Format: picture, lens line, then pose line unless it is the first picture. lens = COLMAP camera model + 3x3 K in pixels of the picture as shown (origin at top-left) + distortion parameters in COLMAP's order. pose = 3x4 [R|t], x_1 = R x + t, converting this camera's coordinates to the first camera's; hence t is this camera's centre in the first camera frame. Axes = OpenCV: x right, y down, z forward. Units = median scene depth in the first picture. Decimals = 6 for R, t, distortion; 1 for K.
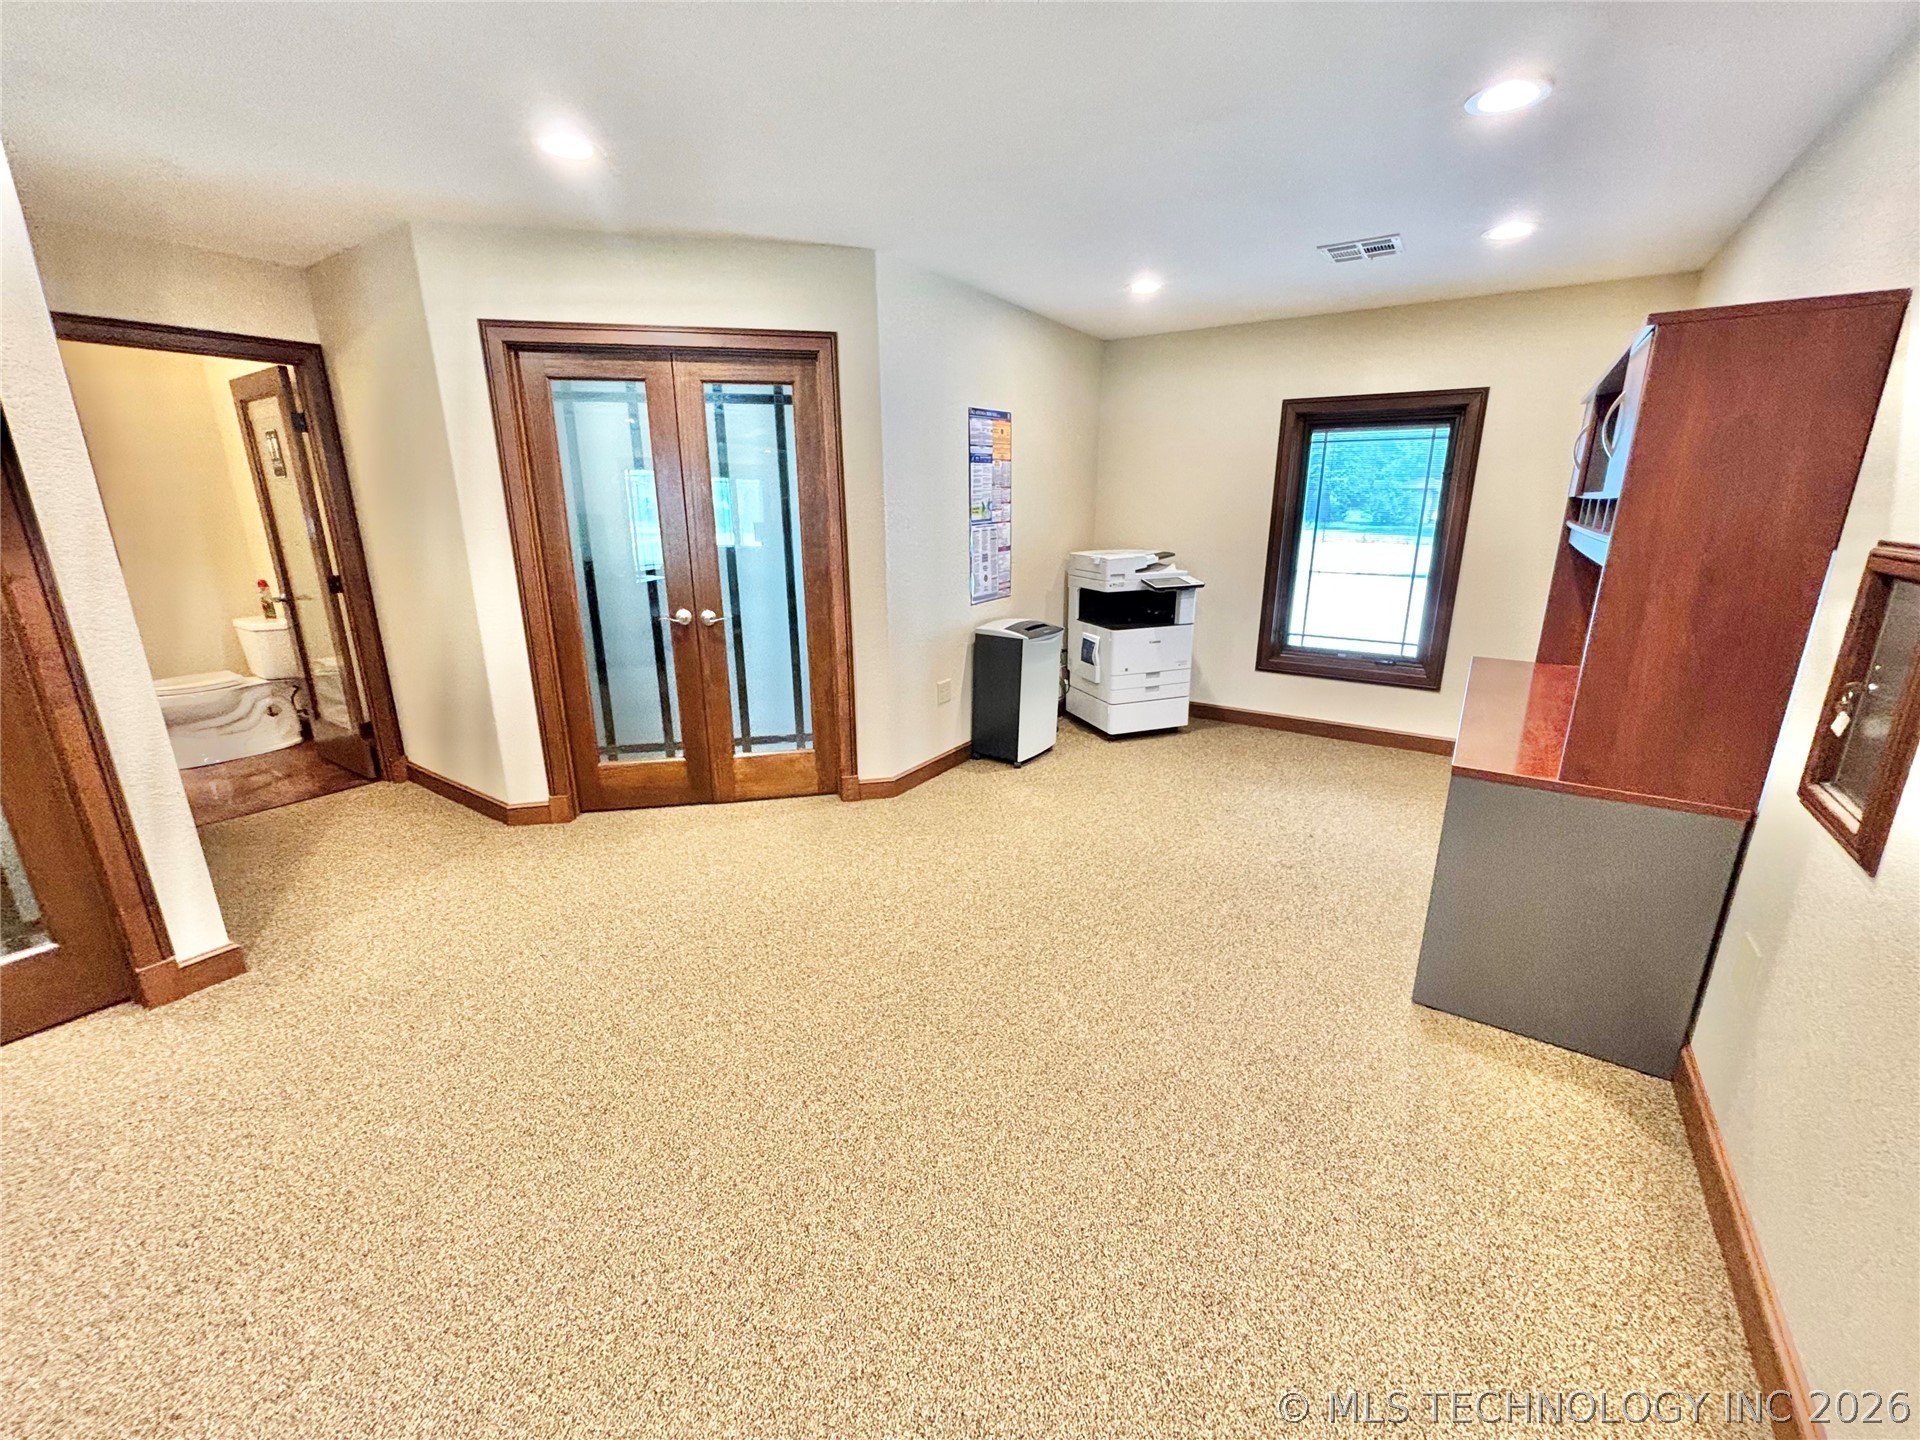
lens RADIAL K [[773.1, 0, 966.0], [0, 773.1, 714.6], [0, 0, 1]] dist [0.001874, -0.000821]
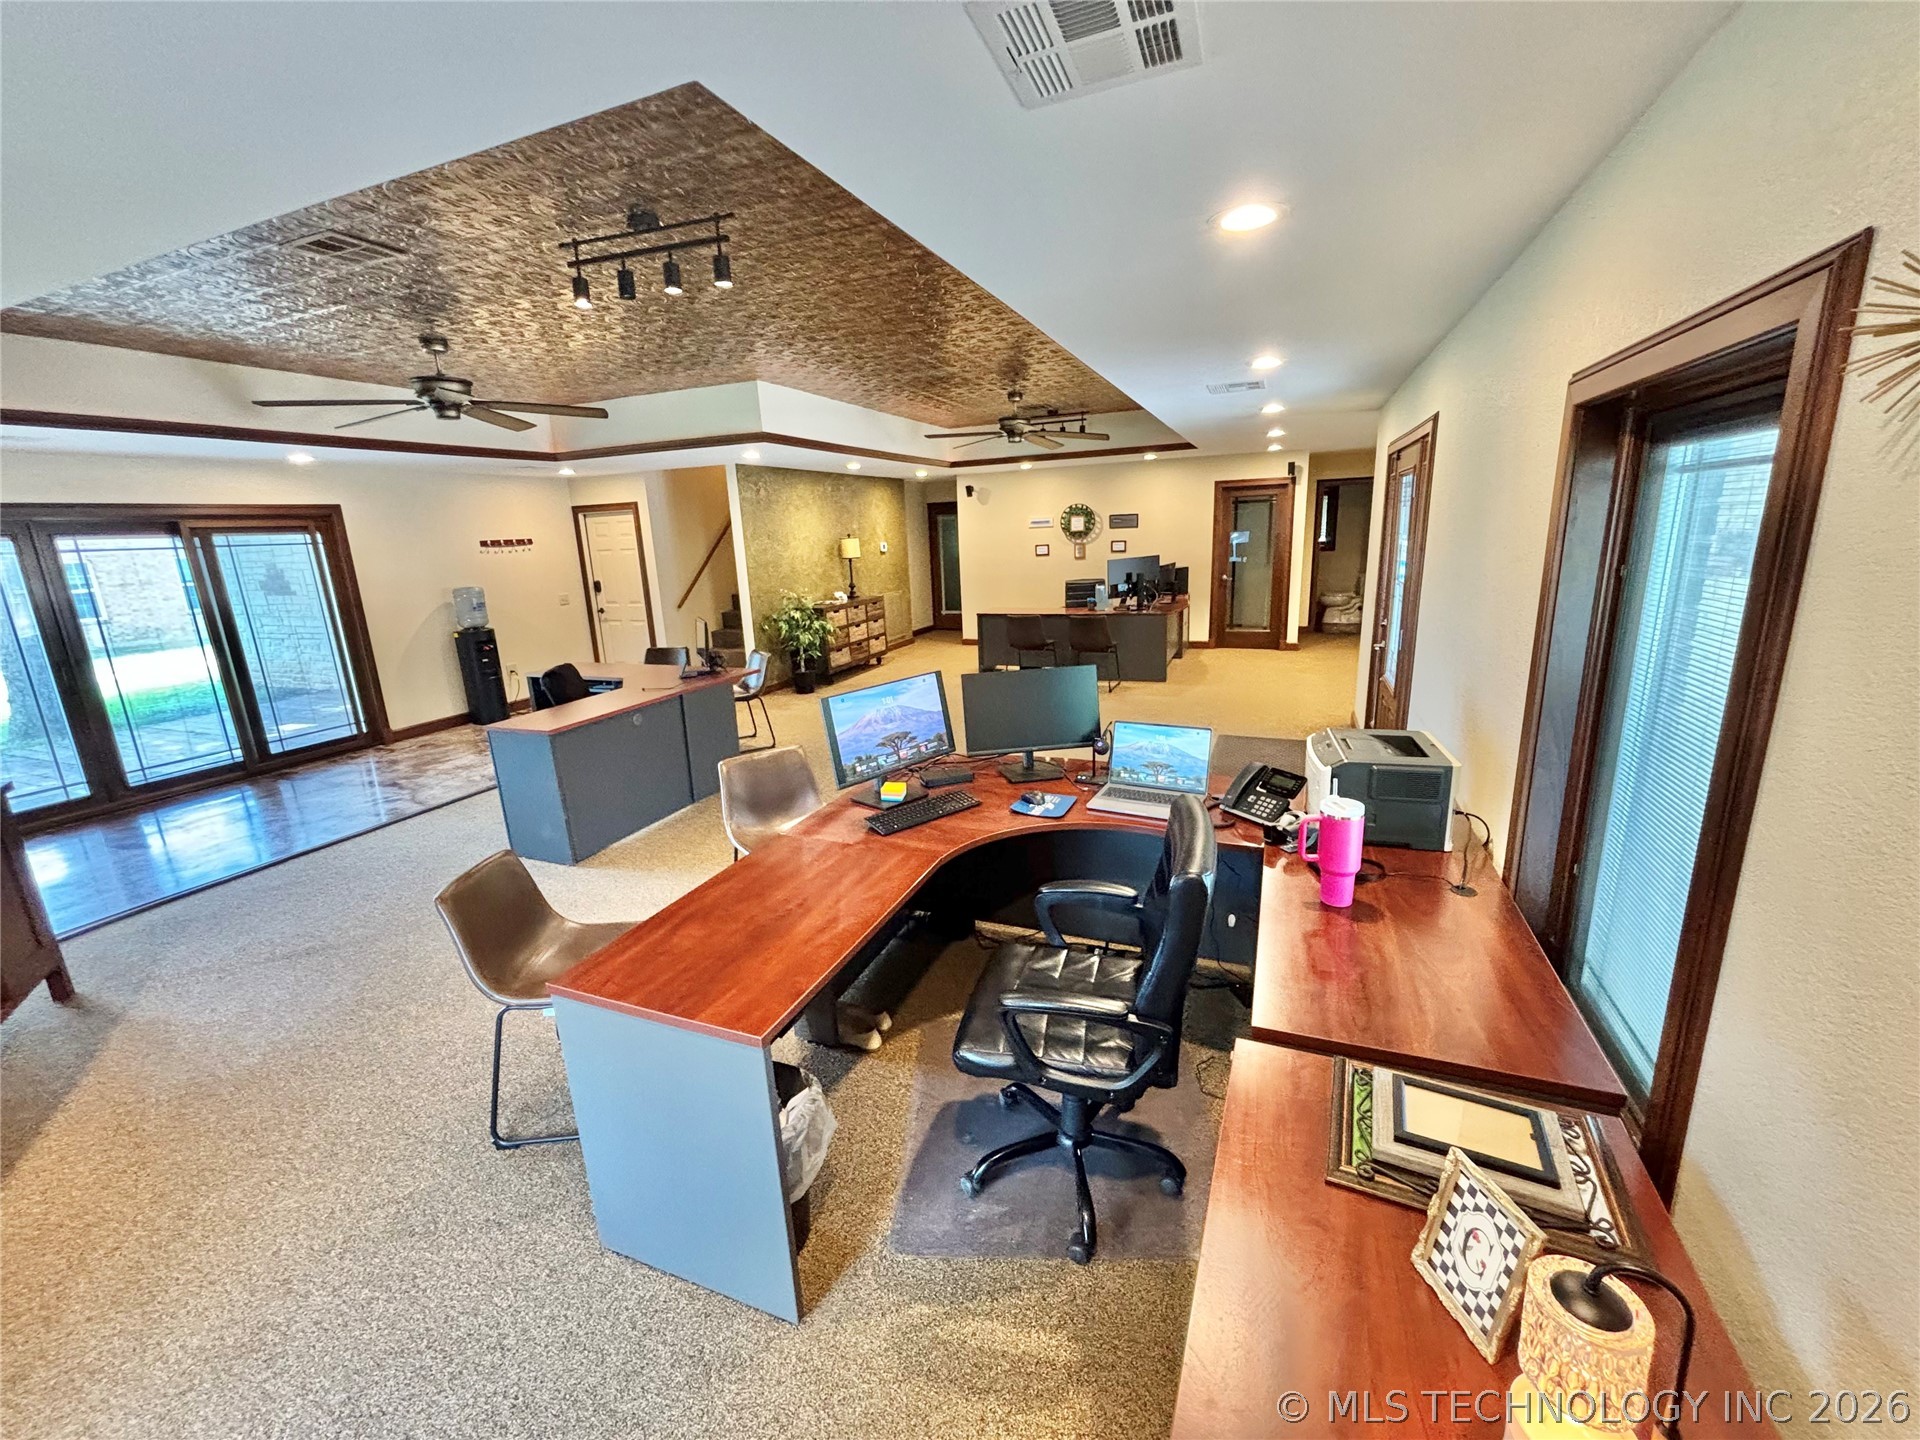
lens RADIAL K [[773.1, 0, 961.7], [0, 773.1, 724.4], [0, 0, 1]] dist [0.001874, -0.000821]
pose [[0.194465, 0.234520, -0.952462, 1.661612], [-0.222294, 0.956273, 0.190073, 0.202150], [0.955389, 0.174764, 0.238094, -0.978482]]
